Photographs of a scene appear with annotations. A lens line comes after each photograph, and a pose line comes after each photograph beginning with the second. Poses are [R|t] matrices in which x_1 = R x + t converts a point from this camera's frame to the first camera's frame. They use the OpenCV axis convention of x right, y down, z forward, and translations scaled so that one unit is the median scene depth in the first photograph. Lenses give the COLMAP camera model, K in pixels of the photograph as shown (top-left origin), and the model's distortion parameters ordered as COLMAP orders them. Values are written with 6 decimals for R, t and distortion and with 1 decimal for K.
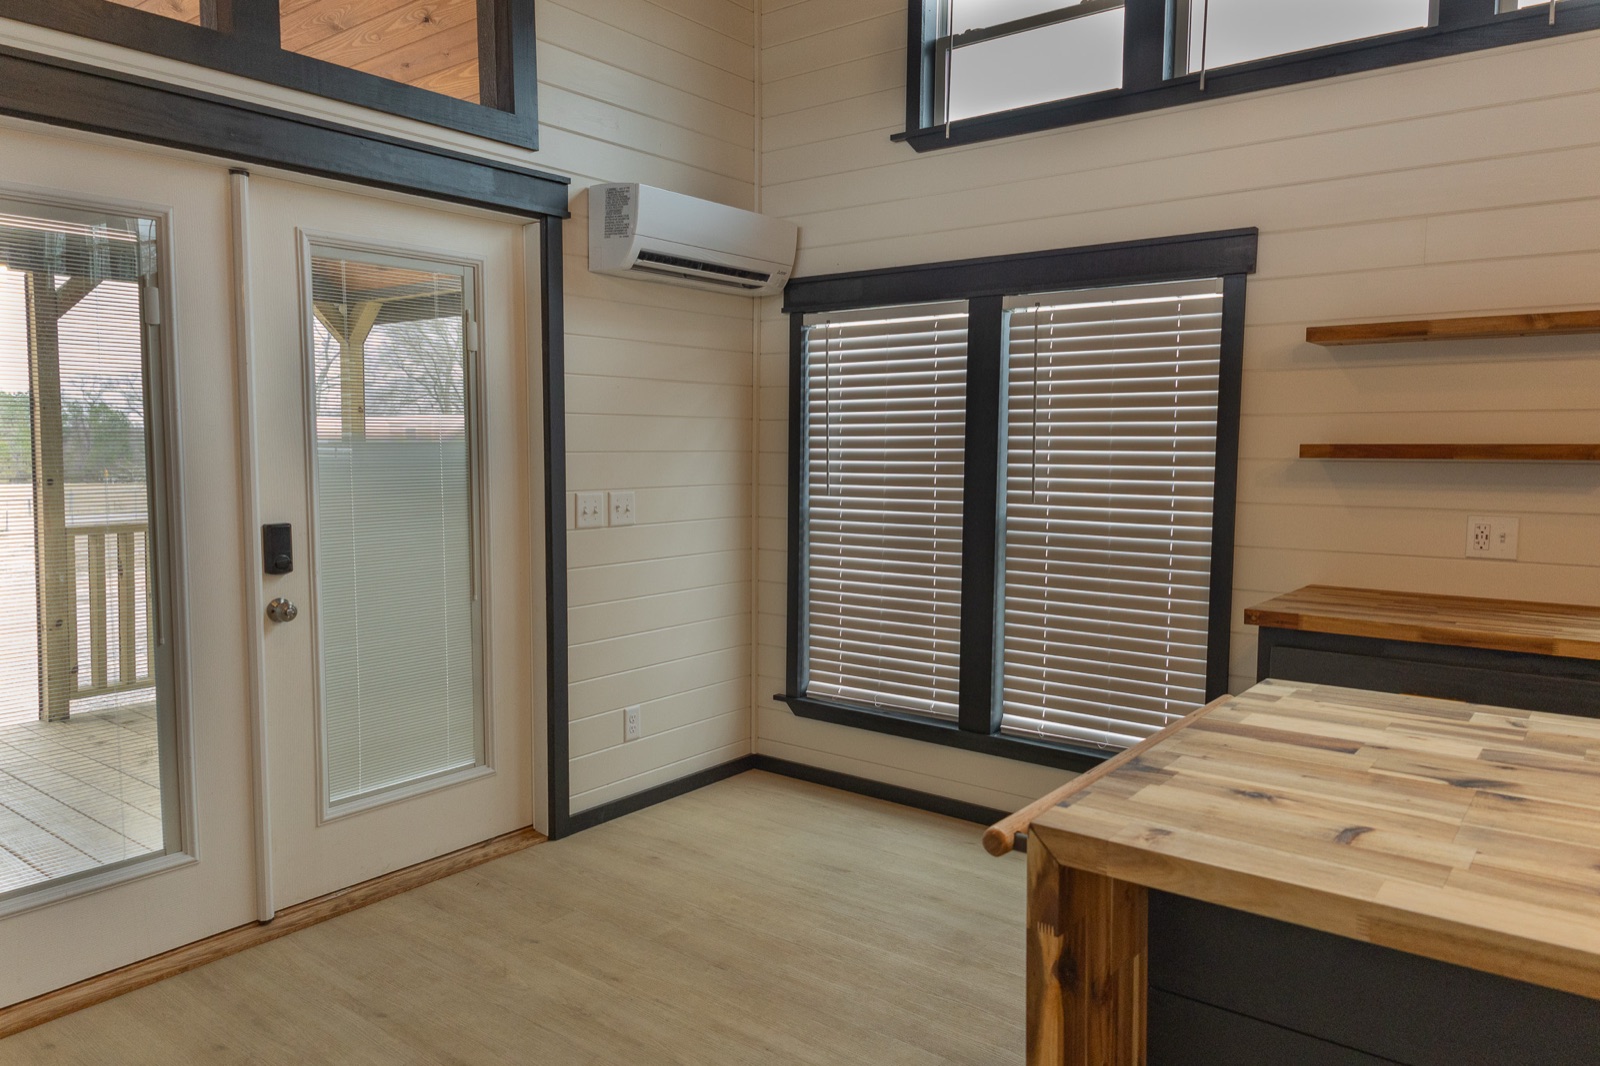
lens RADIAL K [[1102.1, 0, 799.5], [0, 1102.1, 527.2], [0, 0, 1]] dist [0.040906, -0.039285]
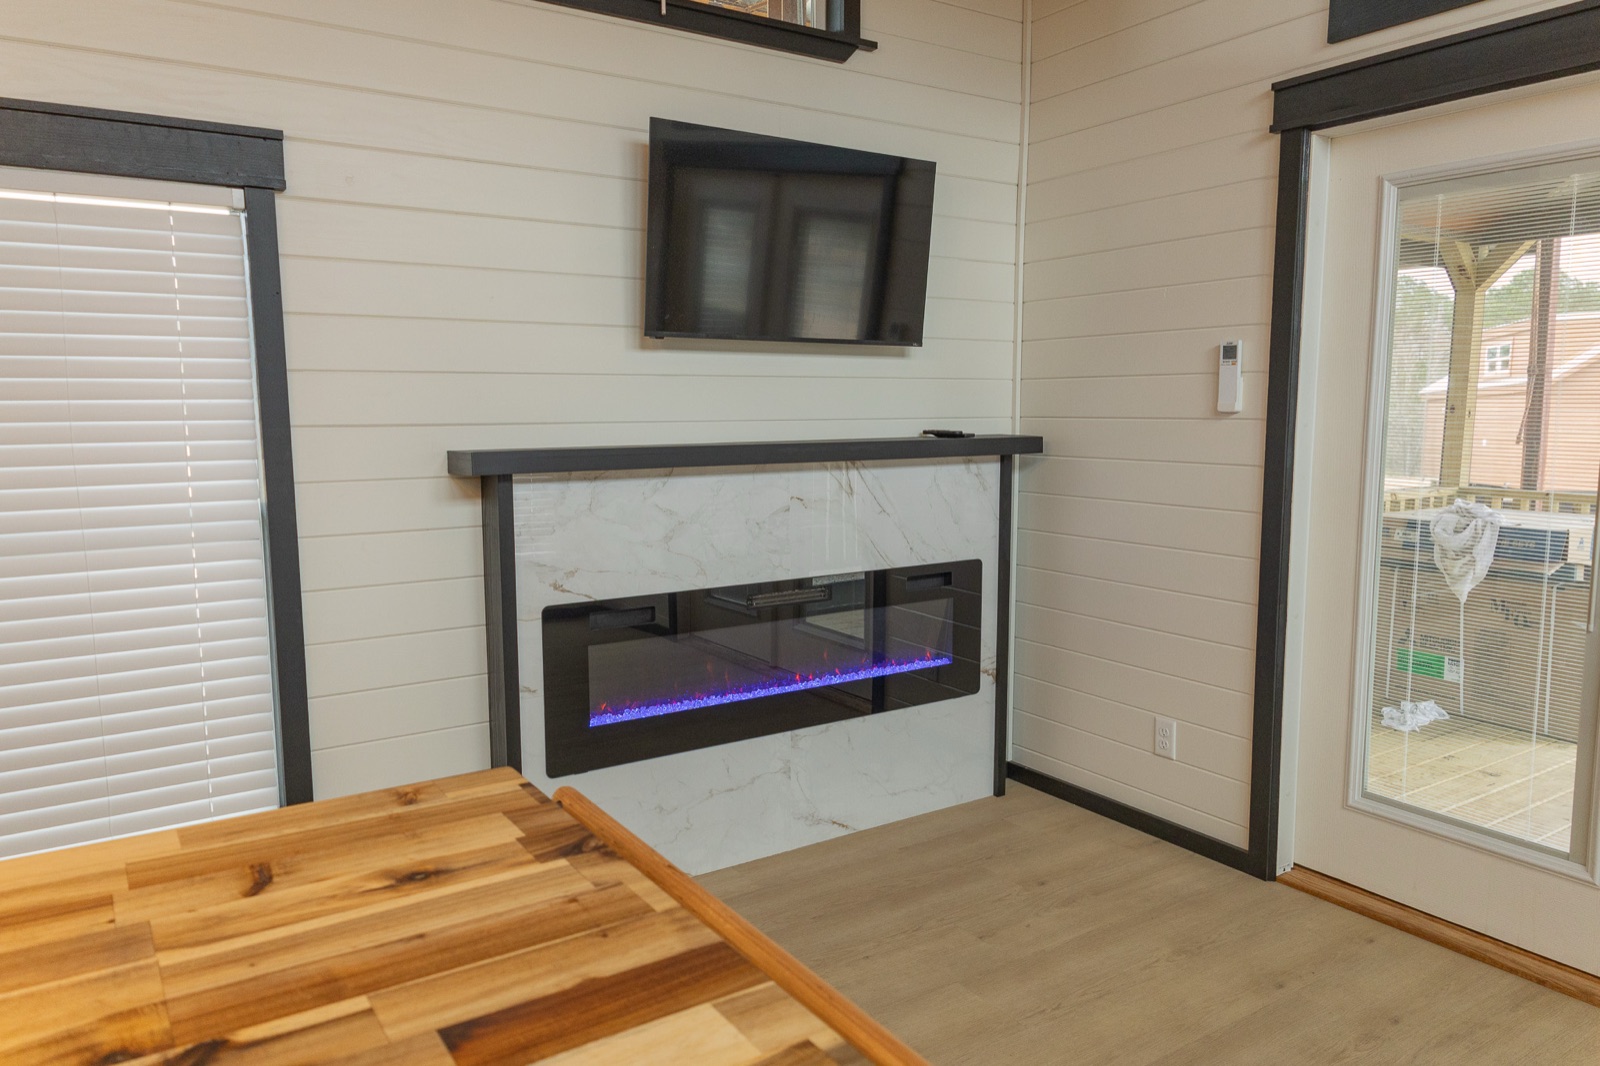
lens RADIAL K [[1092.8, 0, 799.3], [0, 1092.8, 530.6], [0, 0, 1]] dist [0.037374, -0.045754]
pose [[-0.319725, 0.109996, -0.941104, 1.012449], [-0.074547, 0.987240, 0.140714, -0.117482], [0.944573, 0.115146, -0.307445, 1.456238]]
